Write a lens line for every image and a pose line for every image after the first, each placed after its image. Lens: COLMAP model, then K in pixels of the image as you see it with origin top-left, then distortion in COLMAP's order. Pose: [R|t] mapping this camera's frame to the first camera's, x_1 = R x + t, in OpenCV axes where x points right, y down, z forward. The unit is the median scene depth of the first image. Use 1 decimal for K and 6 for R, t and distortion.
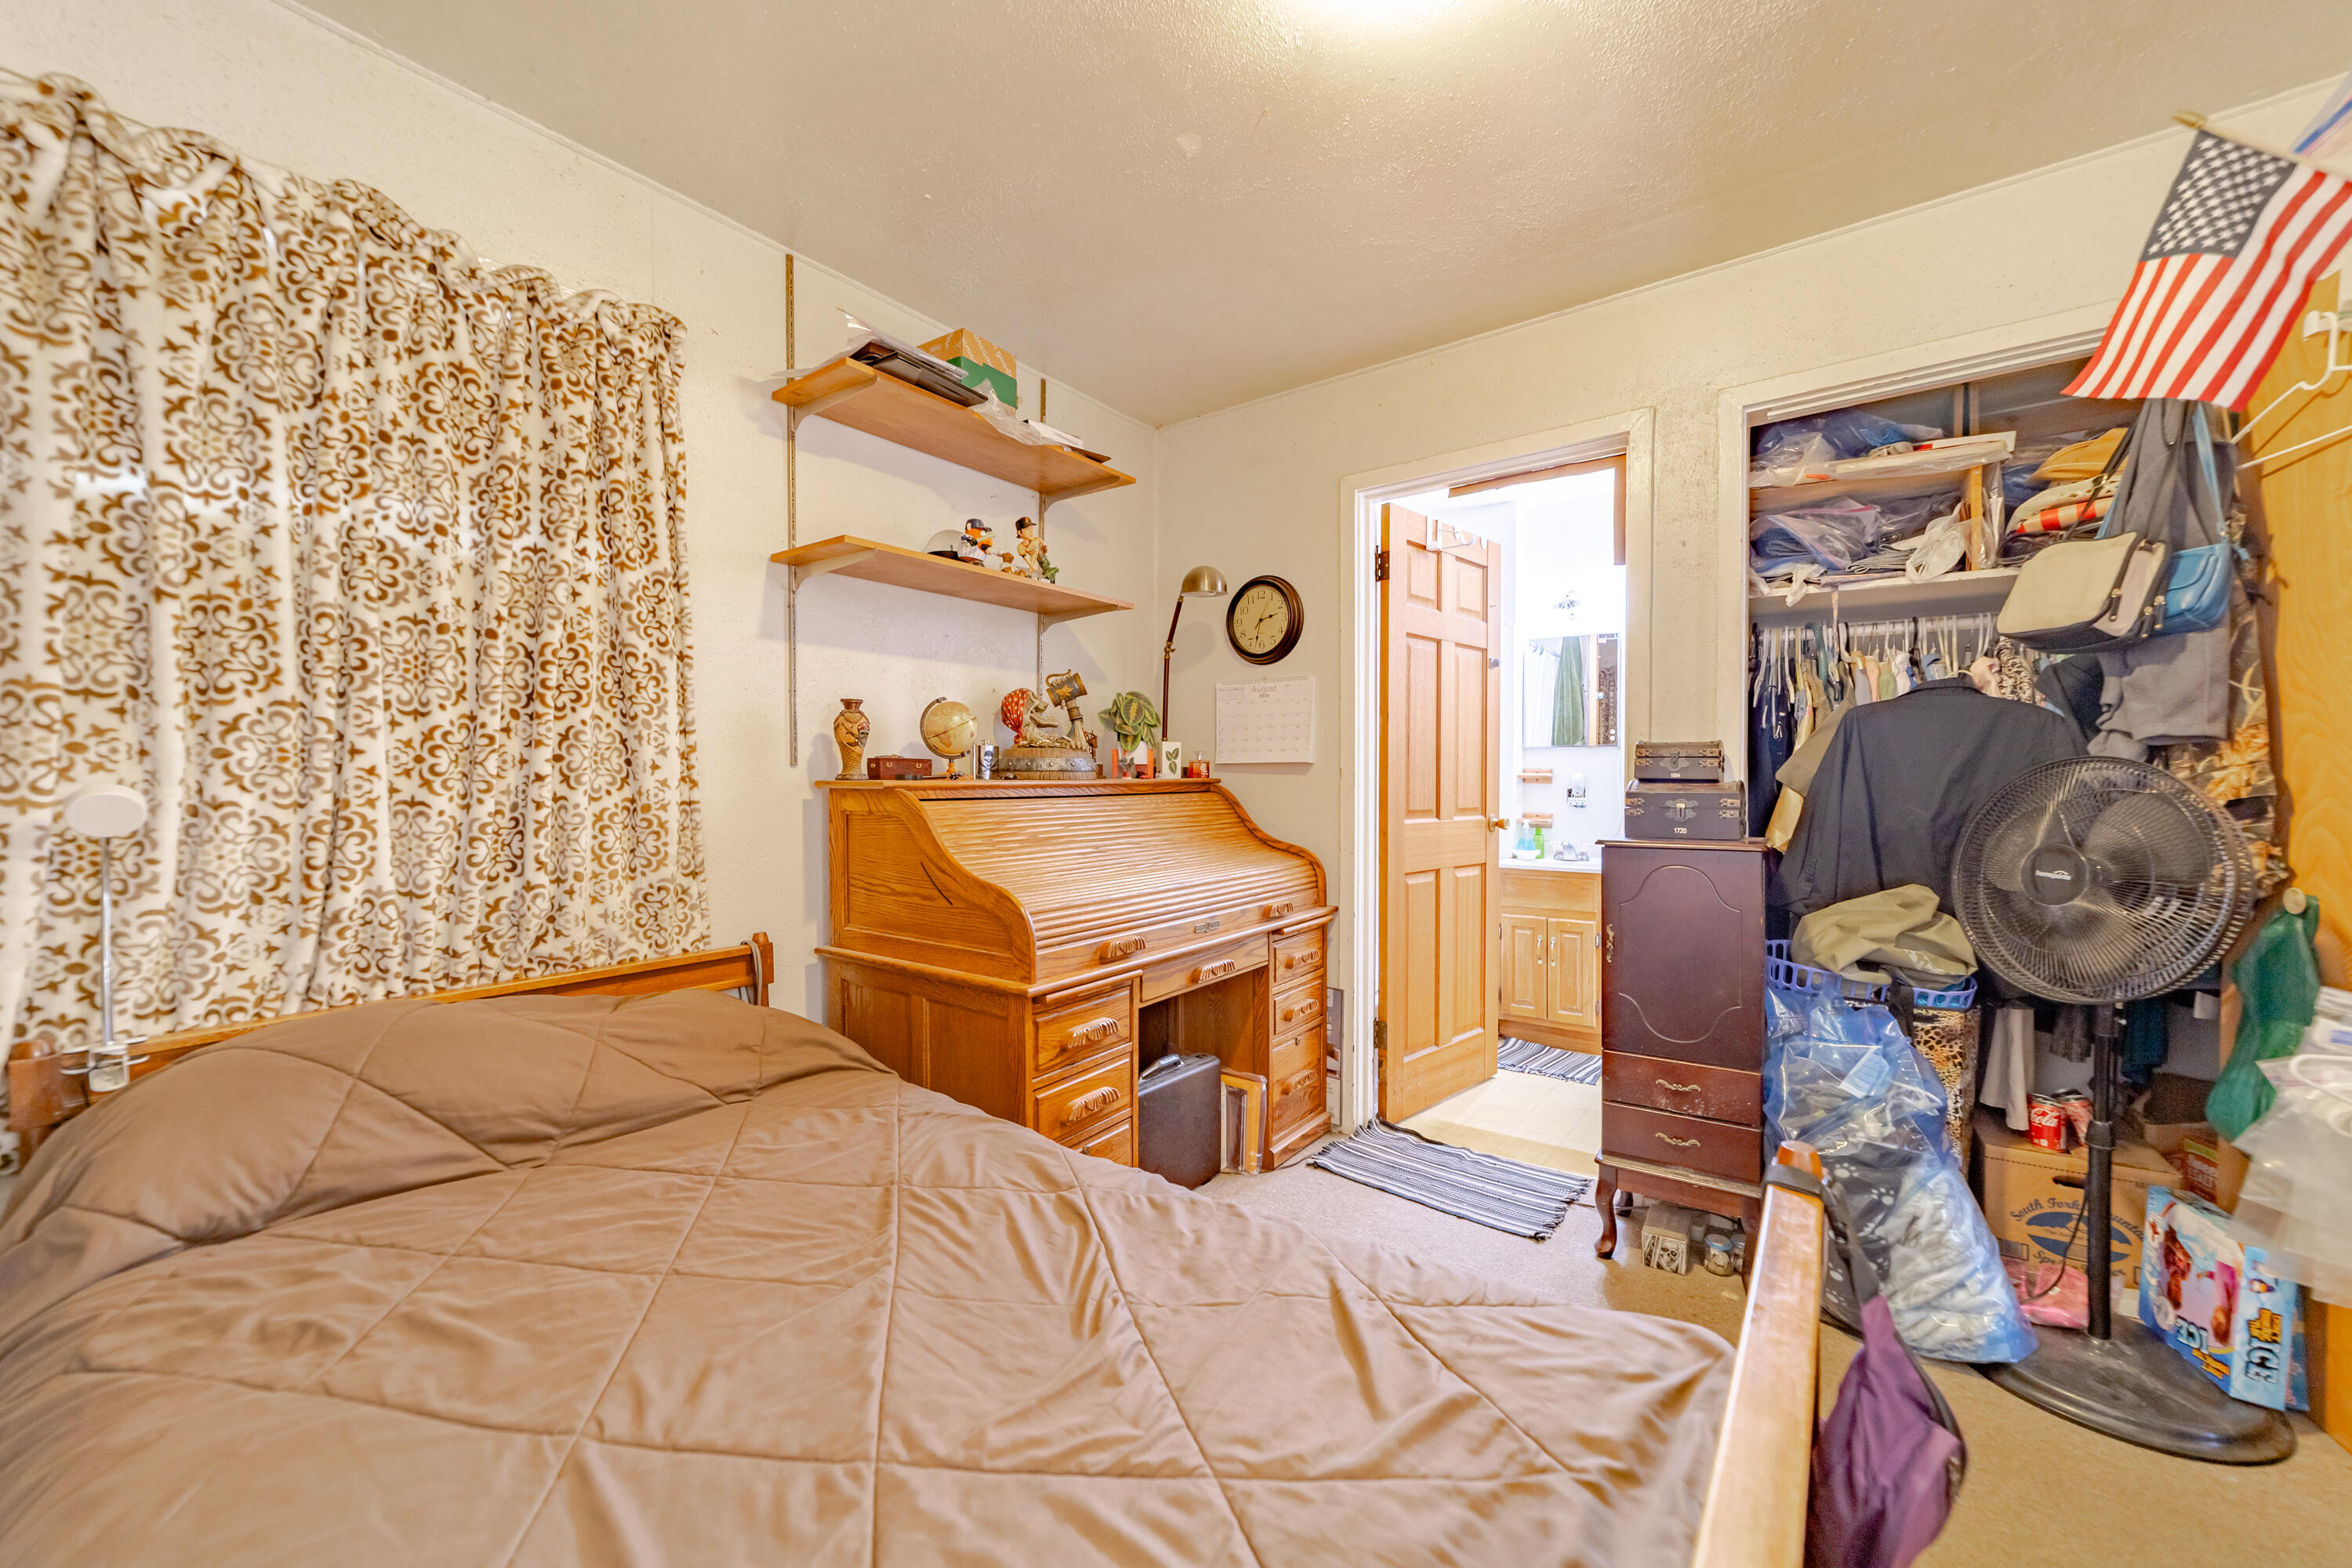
lens RADIAL K [[902.1, 0, 1176.0], [0, 902.1, 784.0], [0, 0, 1]] dist [-0.001130, -0.000085]
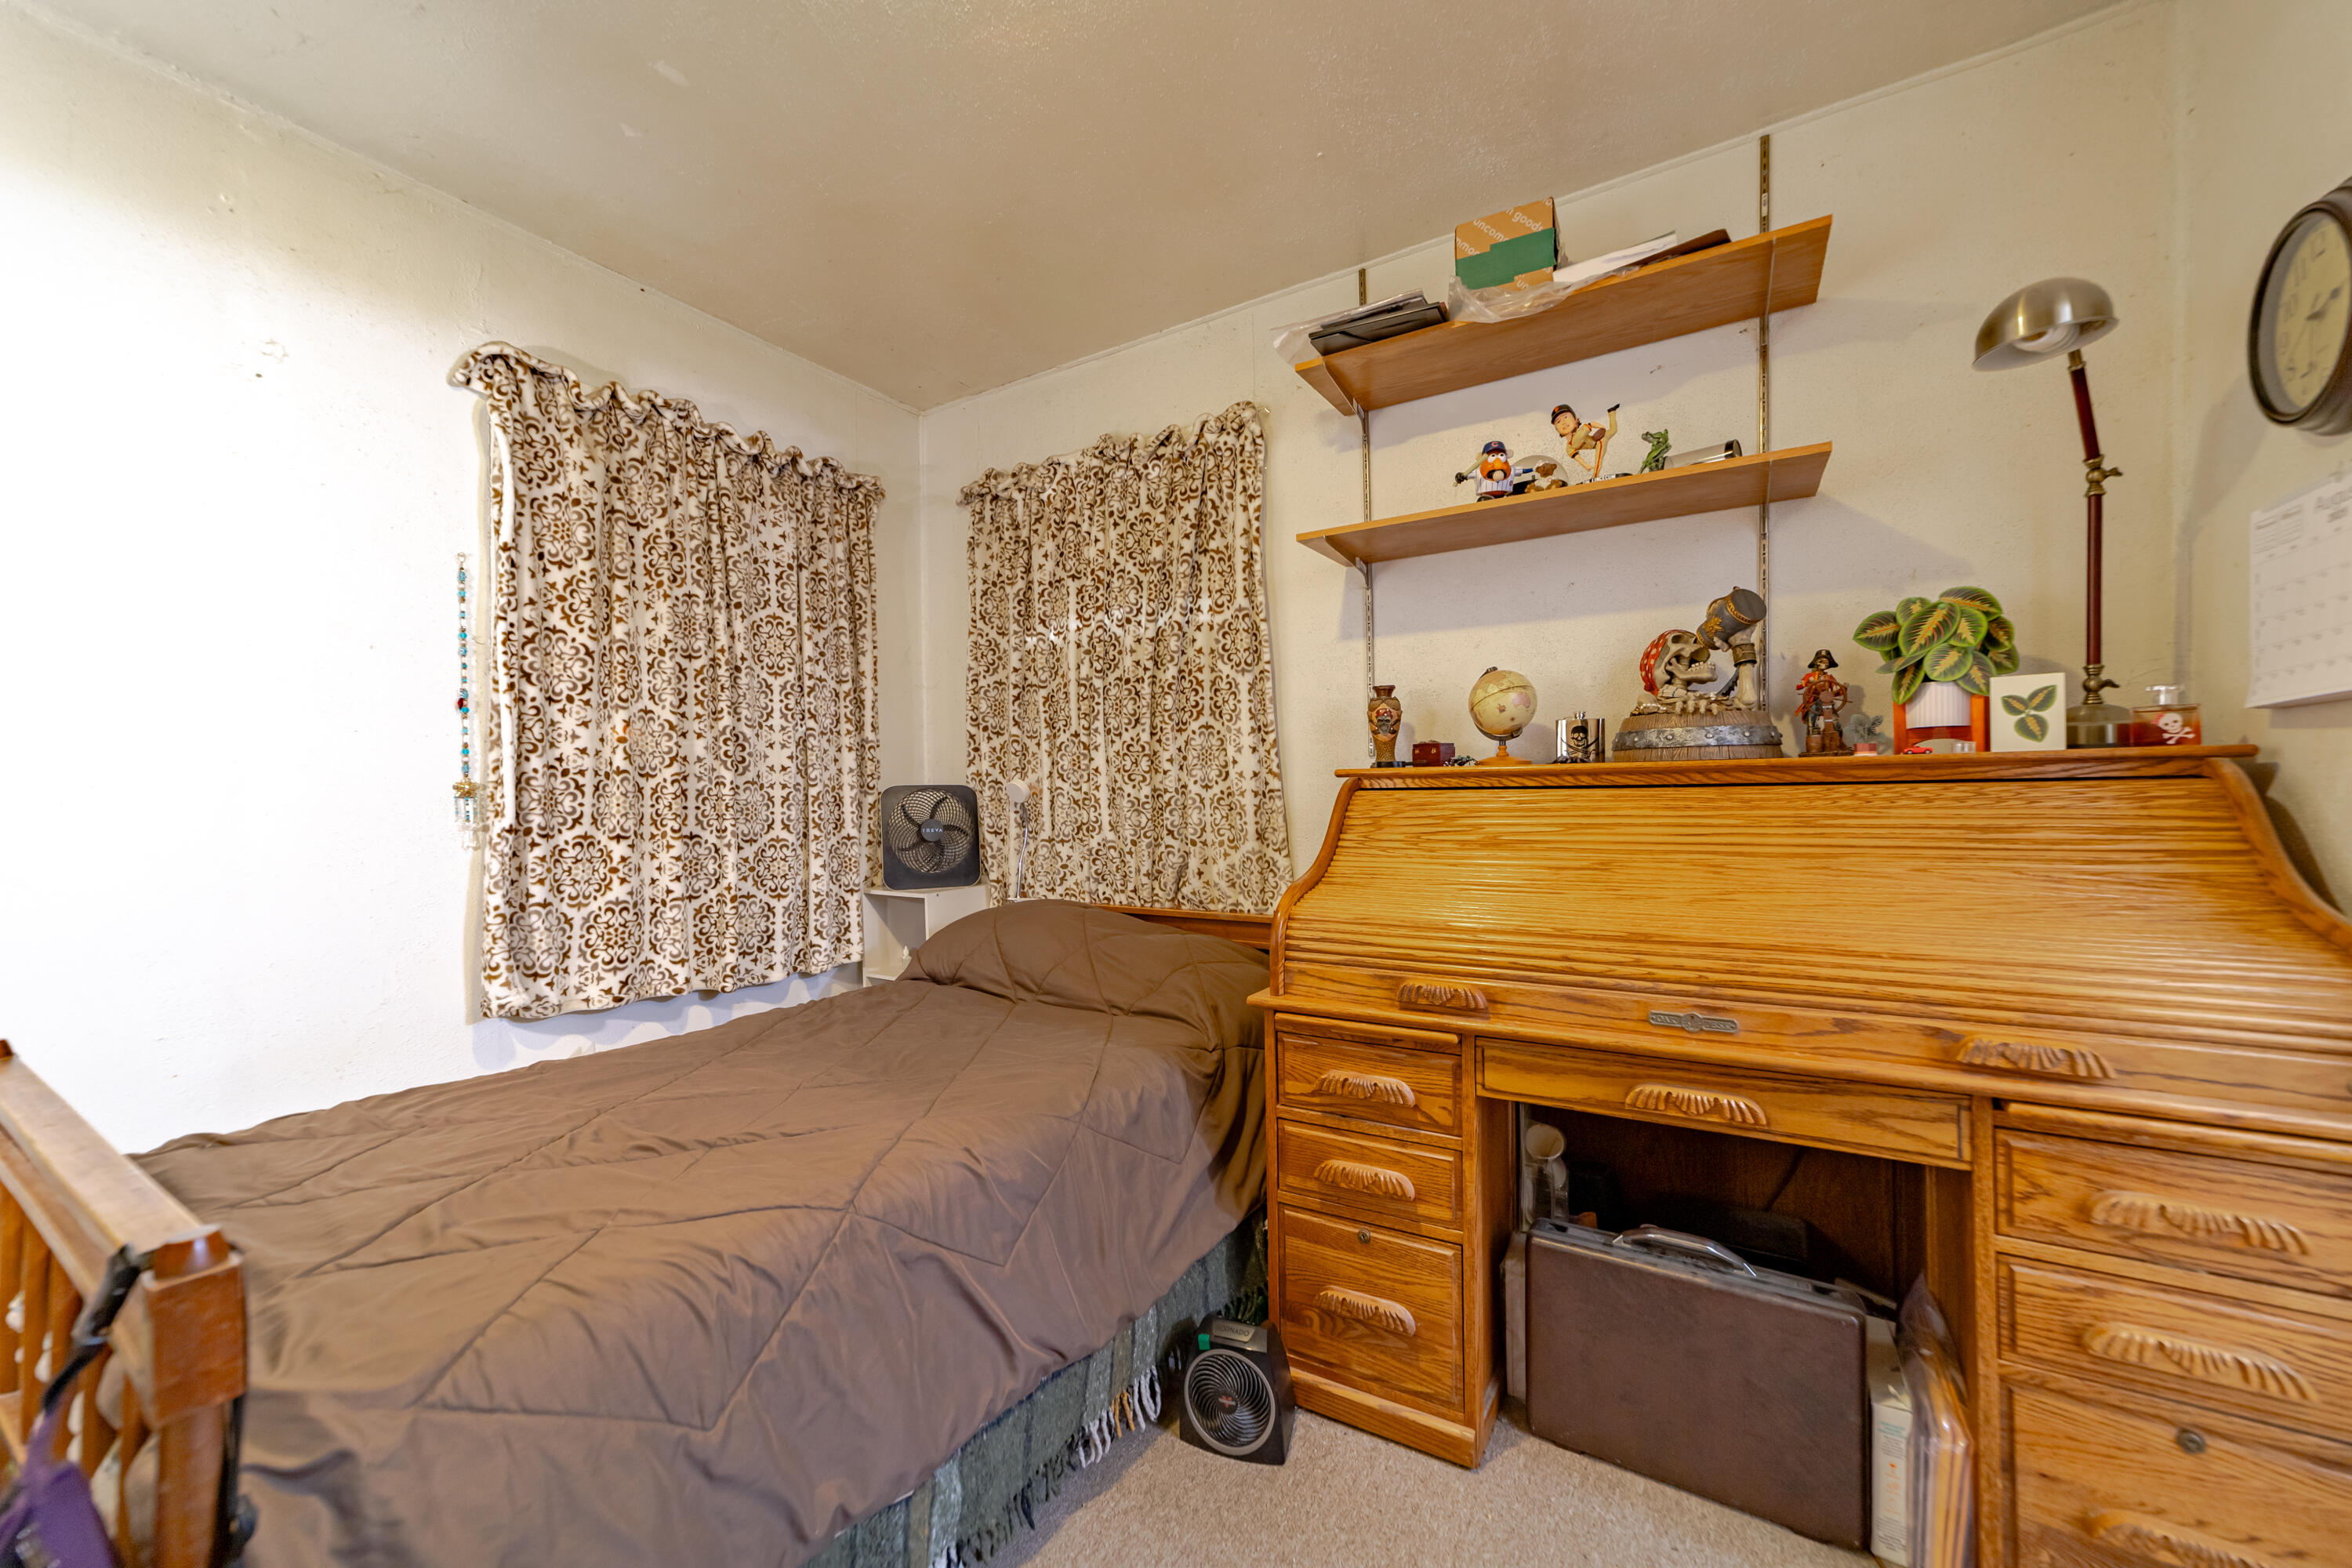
lens RADIAL K [[902.1, 0, 1176.0], [0, 902.1, 784.0], [0, 0, 1]] dist [-0.001130, -0.000085]
pose [[0.088363, 0.001700, -0.996087, 0.580063], [0.012956, 0.999912, 0.002856, 0.006322], [0.996004, -0.013157, 0.088333, 0.667438]]
